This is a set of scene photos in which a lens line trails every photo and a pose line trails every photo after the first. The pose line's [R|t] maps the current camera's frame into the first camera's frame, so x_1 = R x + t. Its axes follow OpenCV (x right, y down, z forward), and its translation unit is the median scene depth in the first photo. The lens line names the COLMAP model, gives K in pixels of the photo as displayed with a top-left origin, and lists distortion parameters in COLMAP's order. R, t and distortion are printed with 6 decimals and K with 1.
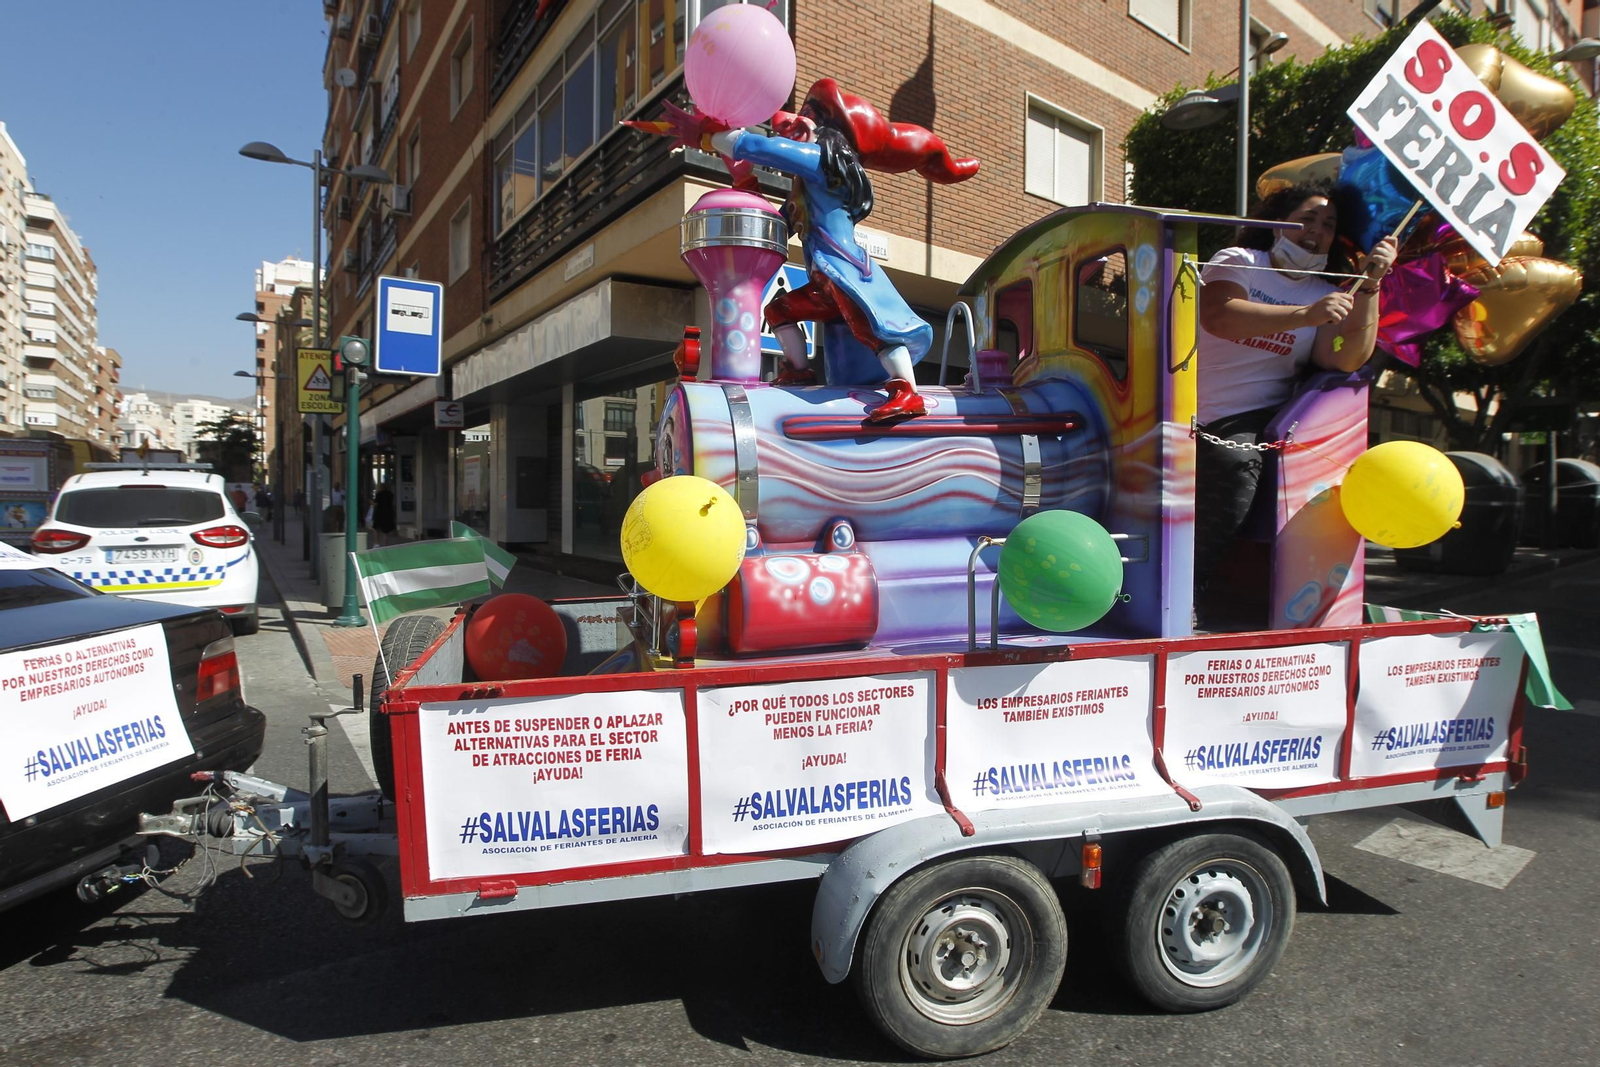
lens RADIAL K [[947.8, 0, 802.2], [0, 947.8, 540.2], [0, 0, 1]] dist [-0.061060, 0.025425]
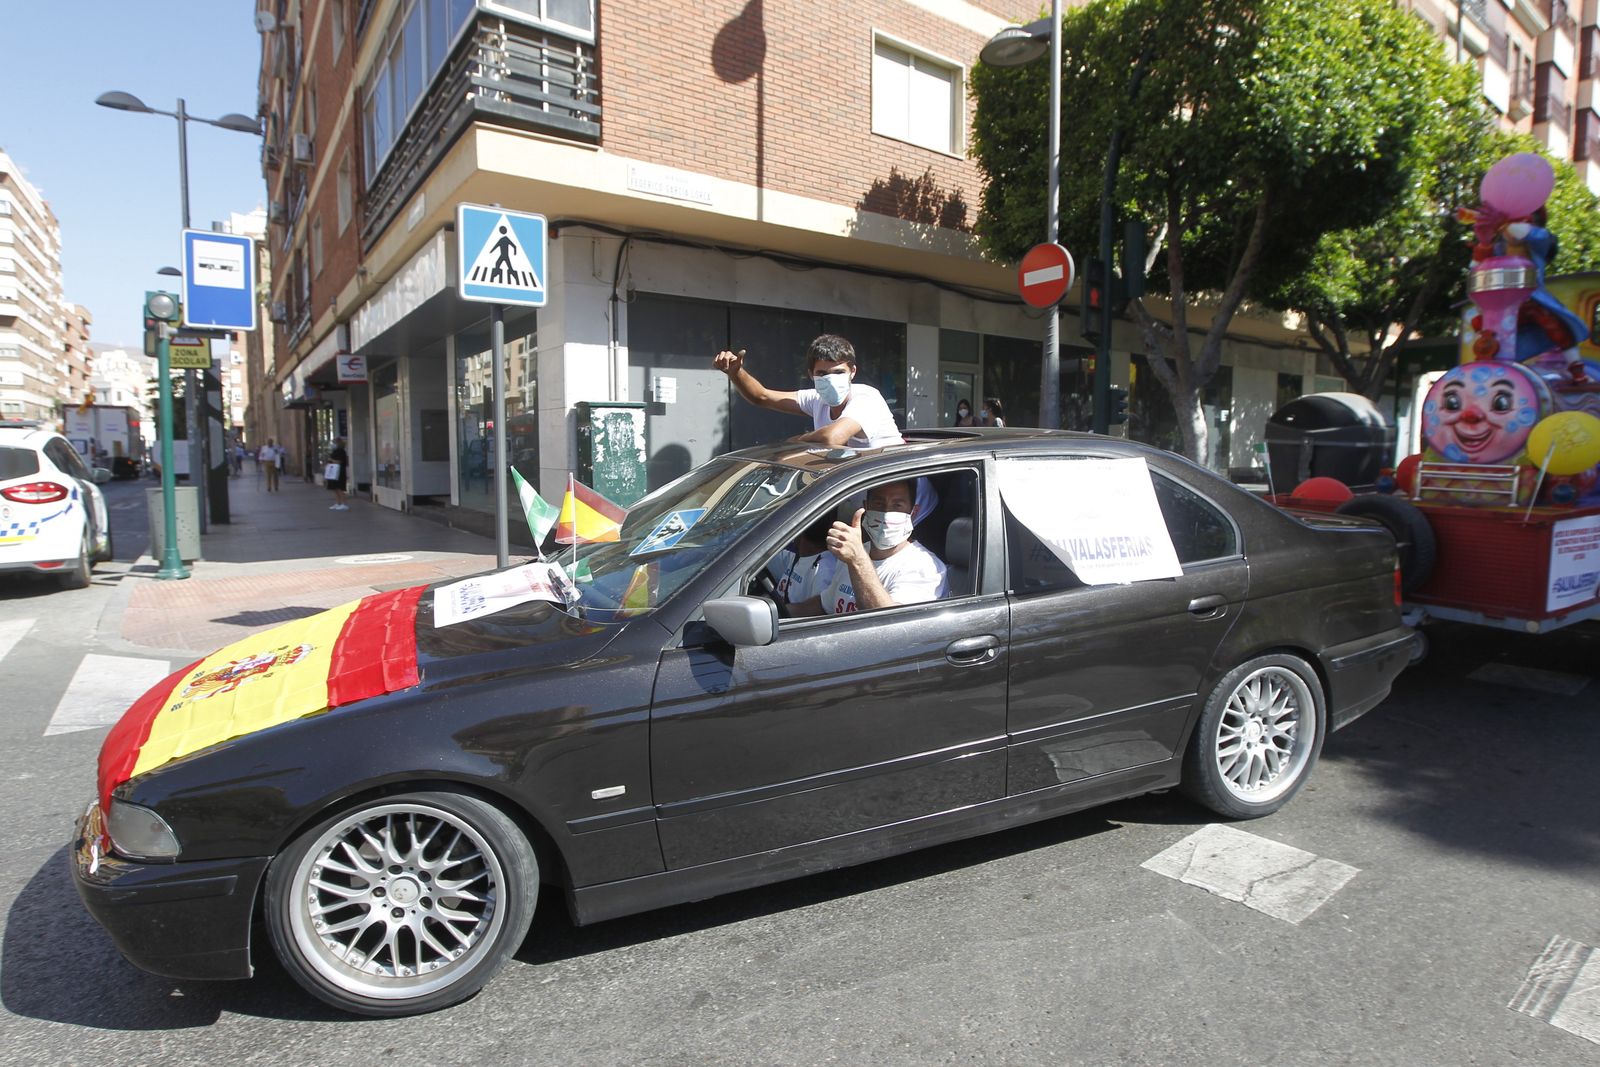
lens RADIAL K [[947.8, 0, 804.6], [0, 947.8, 543.4], [0, 0, 1]] dist [-0.061060, 0.025425]
pose [[0.999877, -0.012970, 0.008836, 0.137768], [0.012452, 0.998335, 0.056324, 0.003563], [-0.009552, -0.056207, 0.998373, -0.008176]]
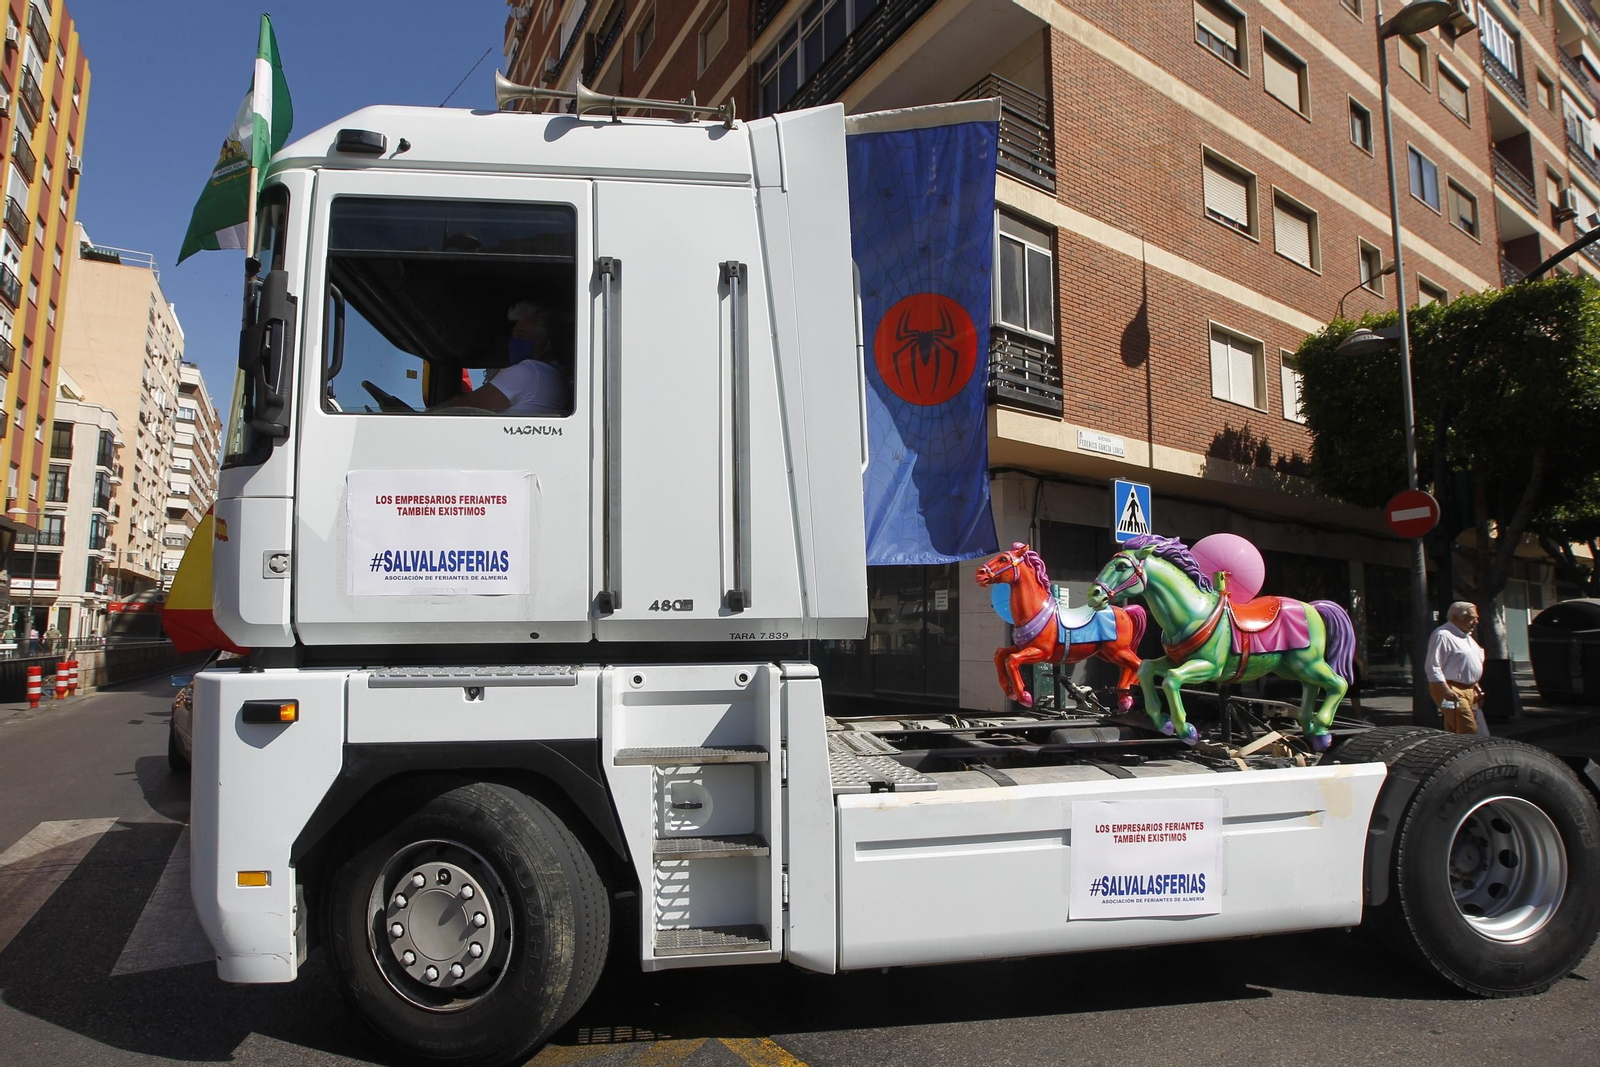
lens RADIAL K [[947.8, 0, 804.1], [0, 947.8, 539.1], [0, 0, 1]] dist [-0.061060, 0.025425]
pose [[0.998293, -0.007379, -0.057944, -0.215145], [-0.001479, 0.988479, -0.151353, 0.006795], [0.058393, 0.151180, 0.986780, -0.219019]]
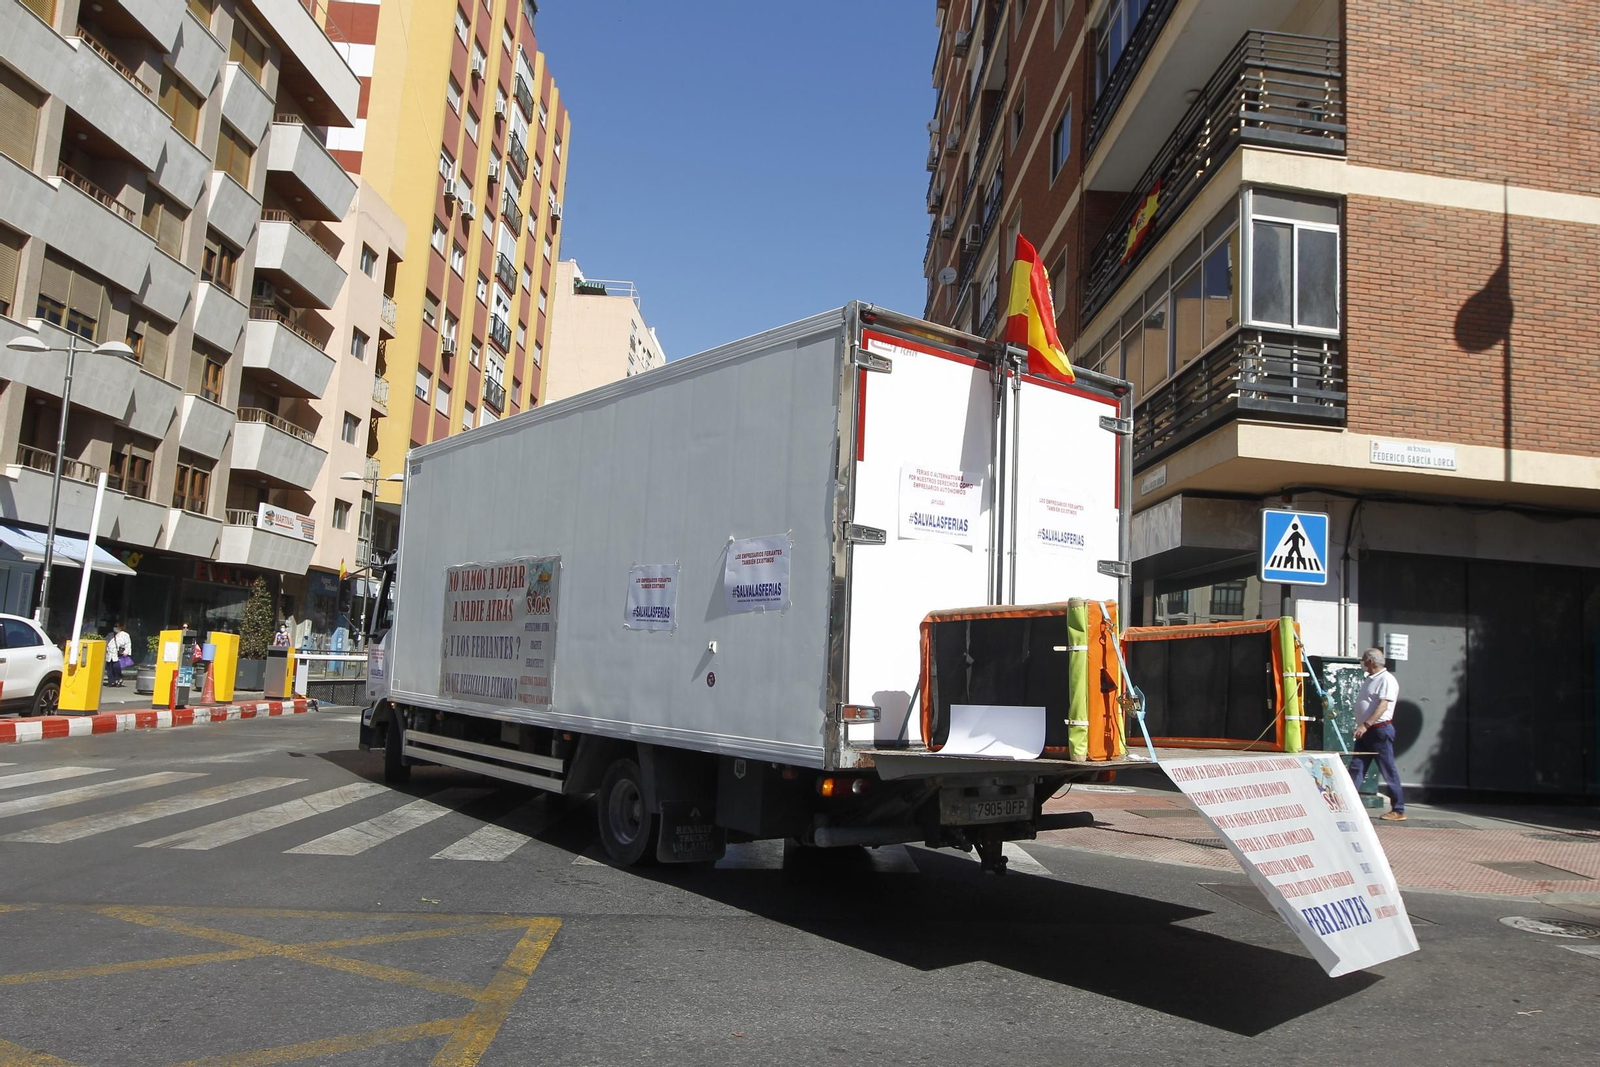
lens RADIAL K [[1160.1, 0, 795.2], [0, 1160.1, 536.3], [0, 0, 1]] dist [-0.054413, 0.041697]
pose [[0.848499, -0.020556, -0.528797, 0.108324], [-0.072942, 0.985165, -0.155337, 0.013424], [0.524145, 0.170374, 0.834412, -0.308332]]
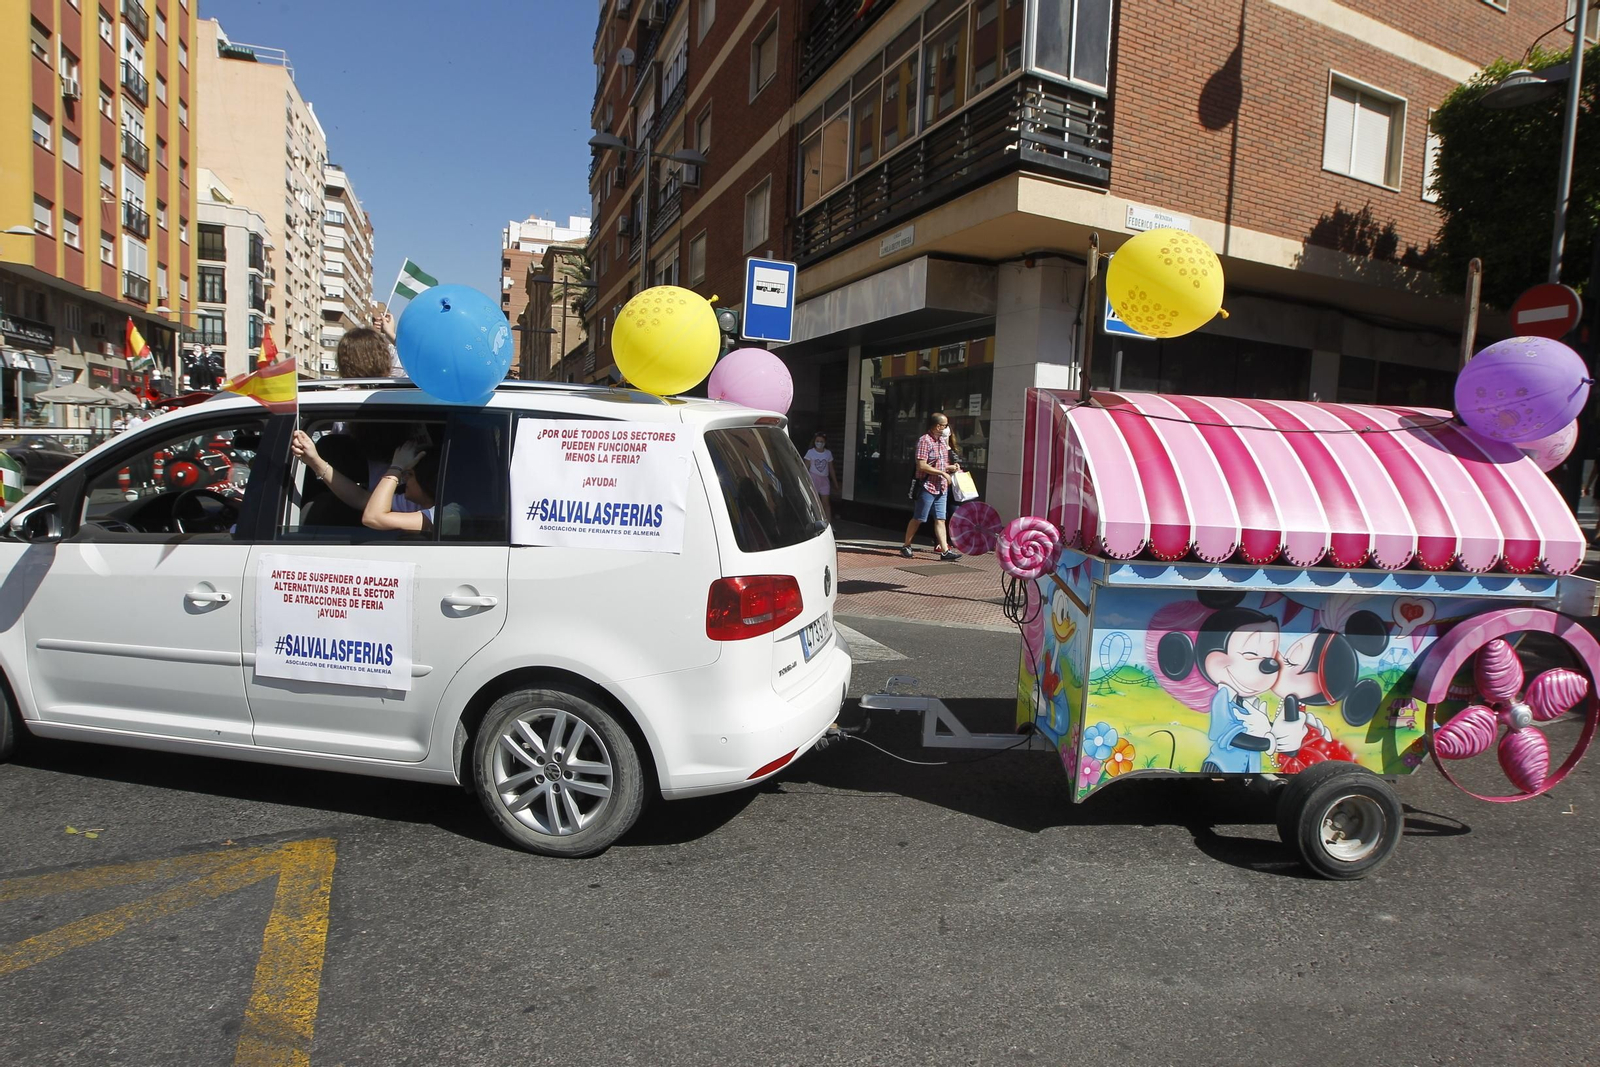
lens RADIAL K [[947.8, 0, 802.0], [0, 947.8, 544.1], [0, 0, 1]] dist [-0.061060, 0.025425]
pose [[0.977132, 0.052431, -0.206070, -0.082658], [-0.042042, 0.997630, 0.054473, 0.008407], [0.208438, -0.044564, 0.977020, -0.122725]]
